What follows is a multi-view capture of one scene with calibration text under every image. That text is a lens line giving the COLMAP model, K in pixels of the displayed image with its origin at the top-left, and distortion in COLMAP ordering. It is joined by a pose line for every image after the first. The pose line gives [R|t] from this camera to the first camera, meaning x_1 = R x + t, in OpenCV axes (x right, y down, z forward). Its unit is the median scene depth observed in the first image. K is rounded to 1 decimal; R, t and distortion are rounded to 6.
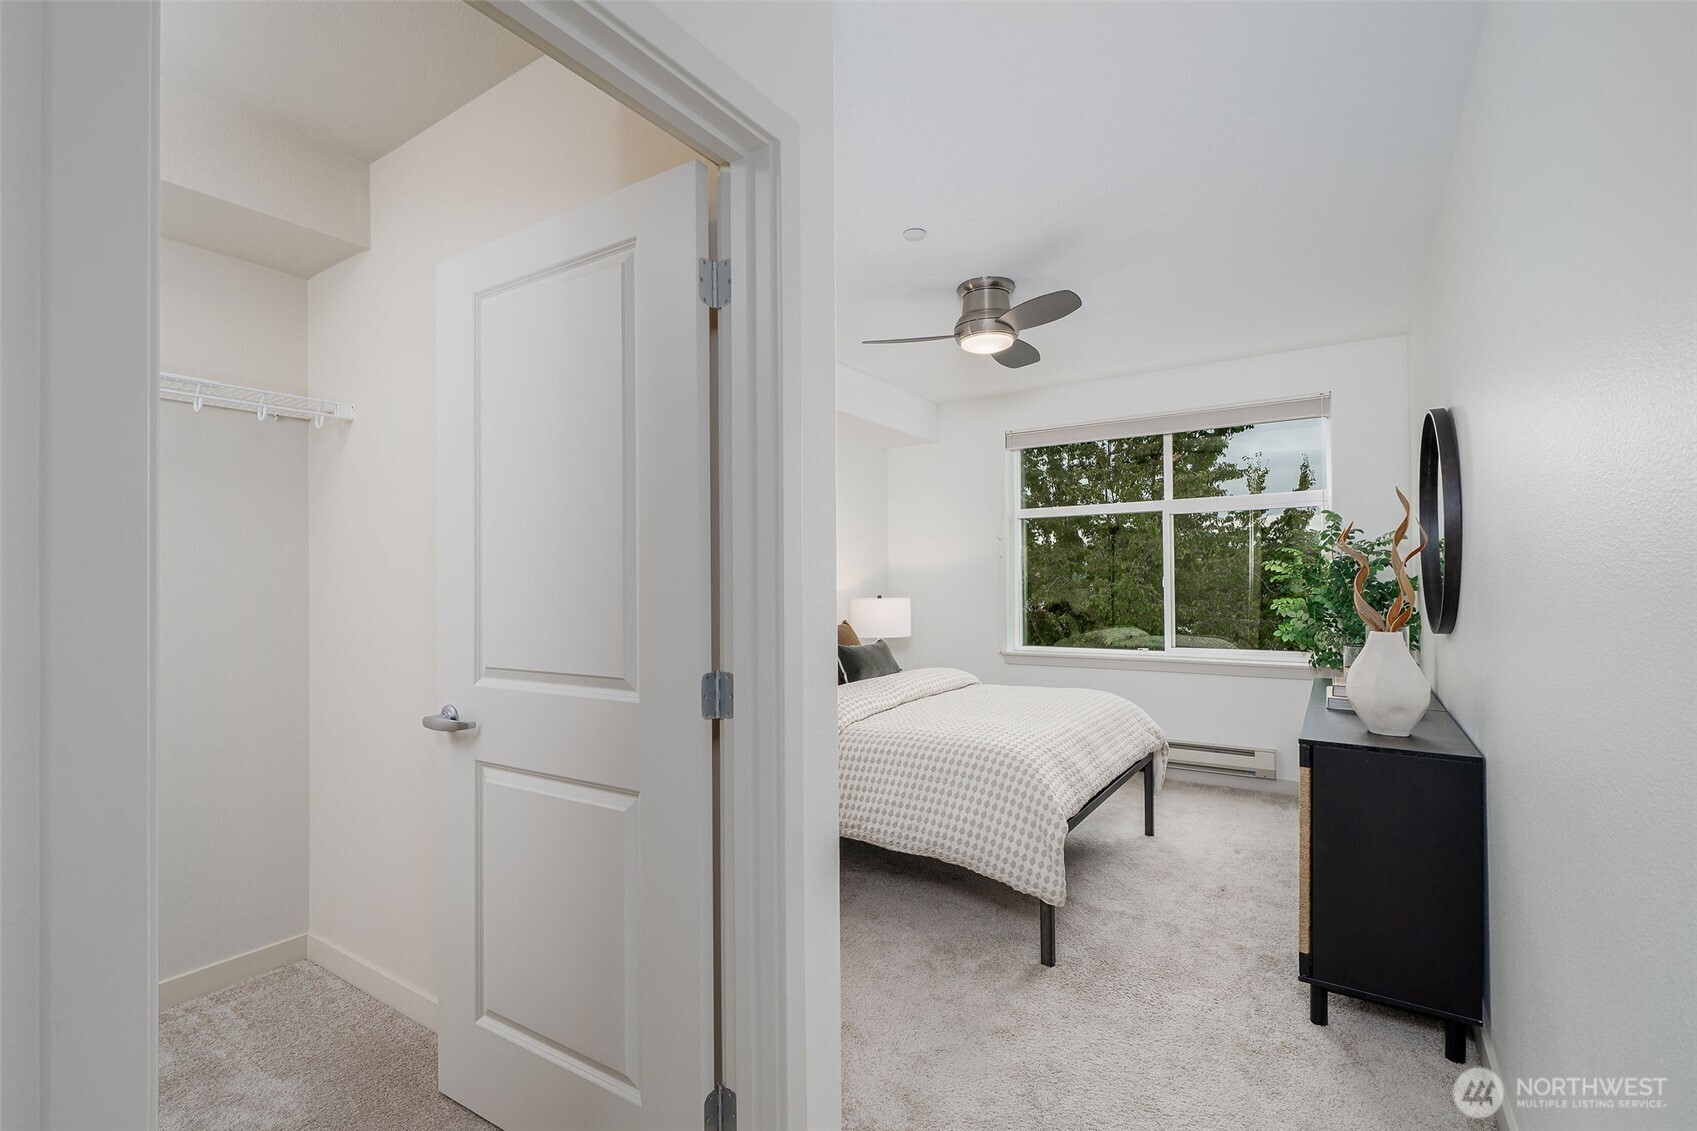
lens RADIAL K [[776.8, 0, 845.8], [0, 776.8, 570.1], [0, 0, 1]] dist [0.011602, -0.000545]
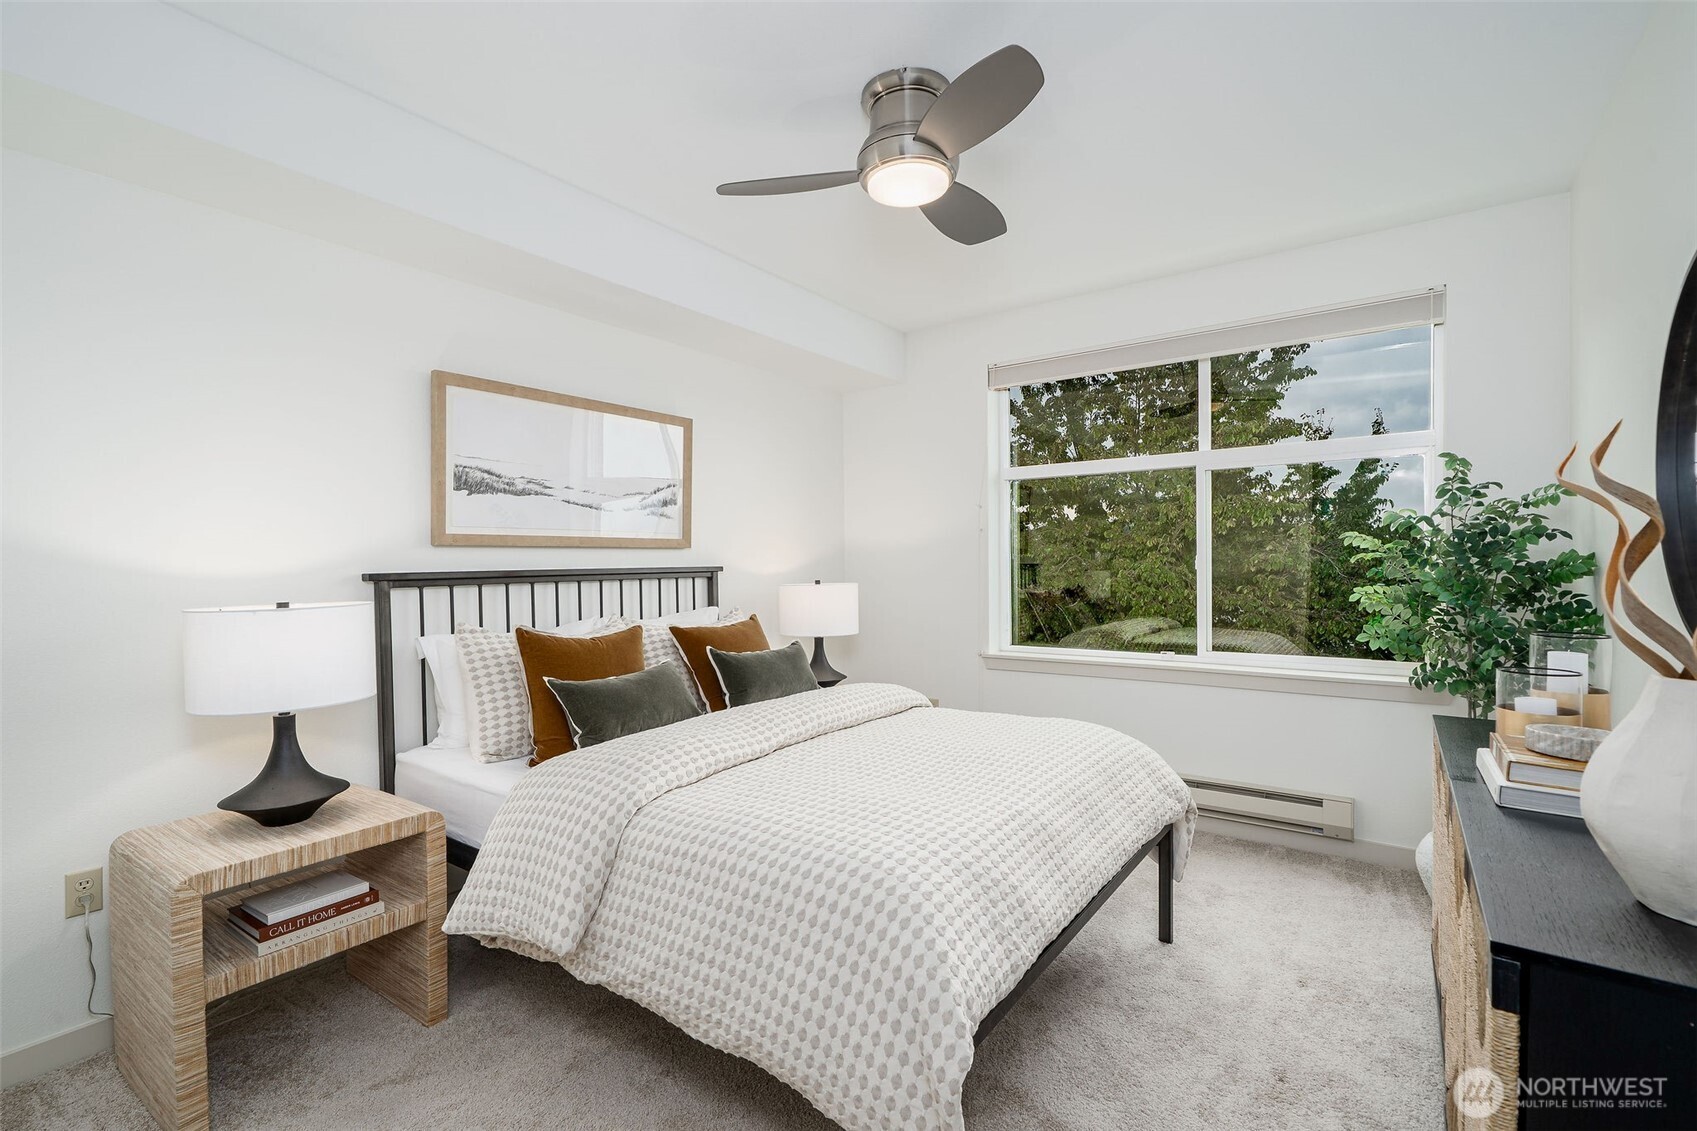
lens RADIAL K [[776.8, 0, 848.1], [0, 776.8, 571.3], [0, 0, 1]] dist [0.011602, -0.000545]
pose [[0.998973, 0.000310, -0.045317, 0.133610], [0.000893, 0.999647, 0.026535, 0.004504], [0.045309, -0.026549, 0.998620, 0.296028]]
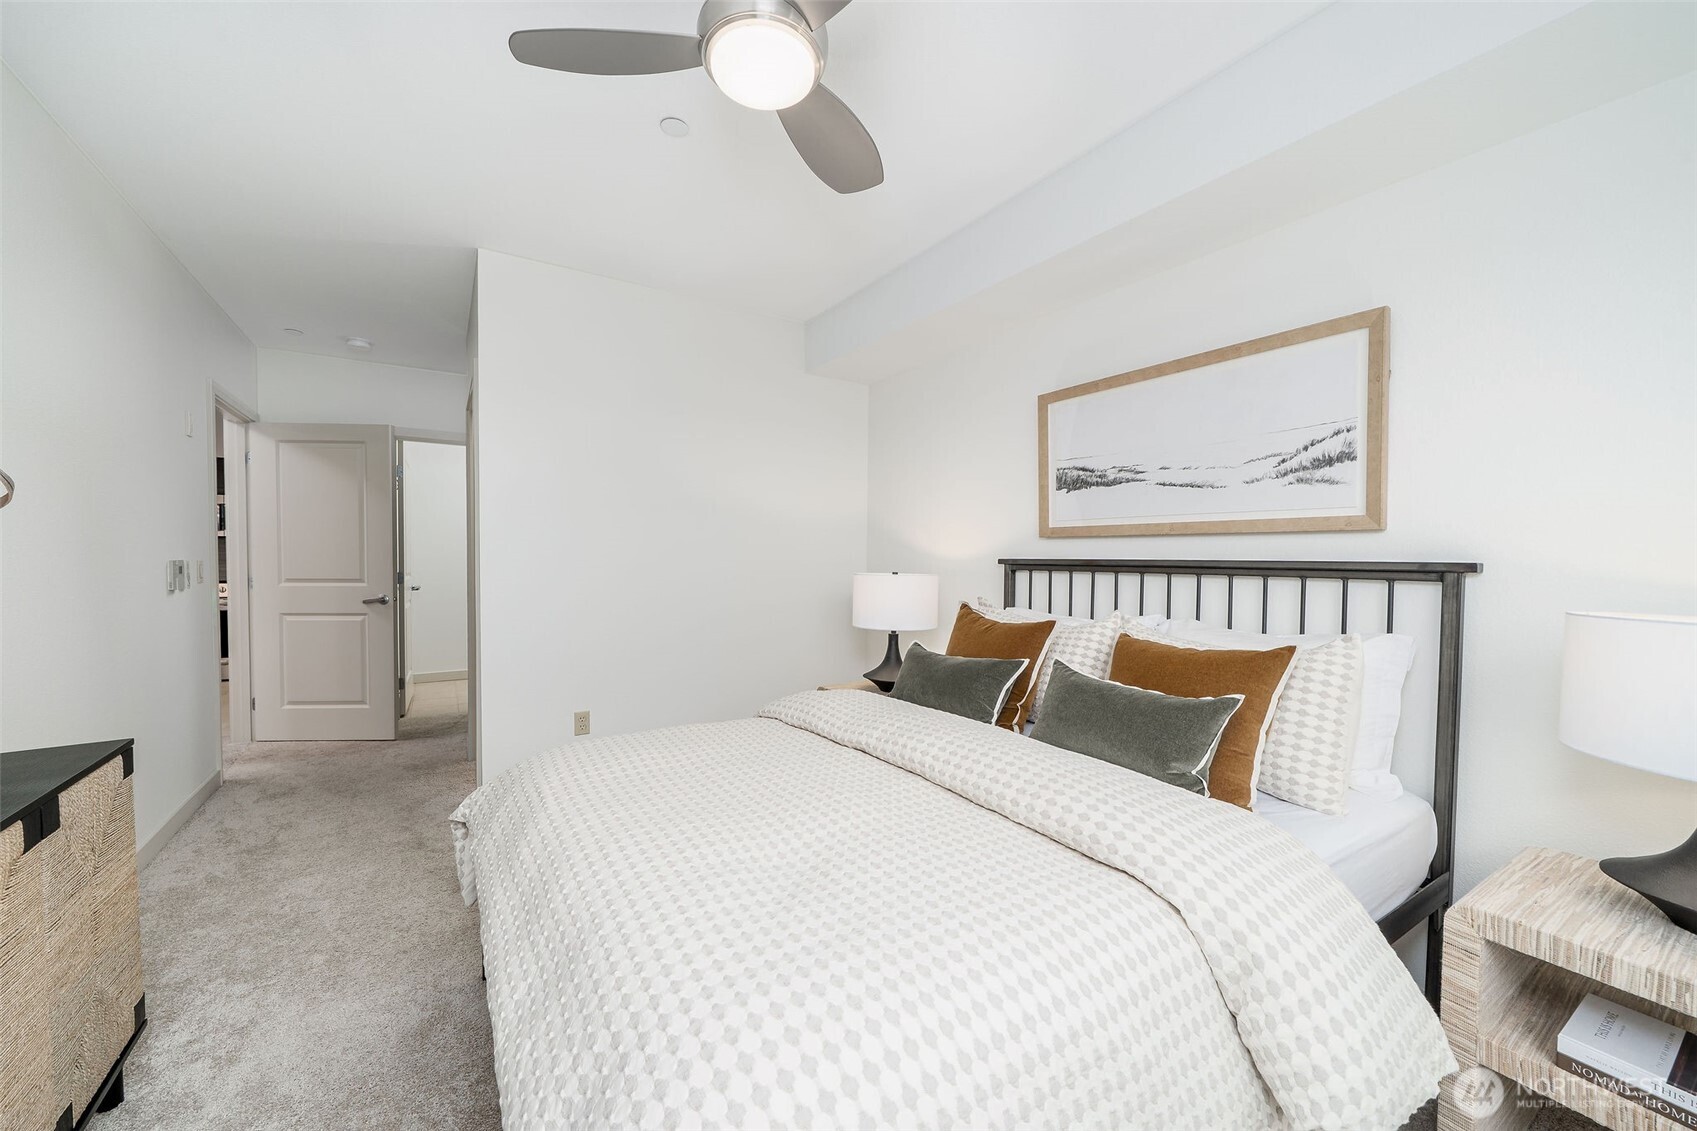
lens RADIAL K [[696.7, 0, 848.6], [0, 696.7, 561.2], [0, 0, 1]] dist [-0.000502, 0.000018]
pose [[-0.450759, 0.018056, -0.892463, 0.476015], [0.009039, 0.999836, 0.015663, 0.011154], [0.892600, -0.001007, -0.450848, 1.040113]]
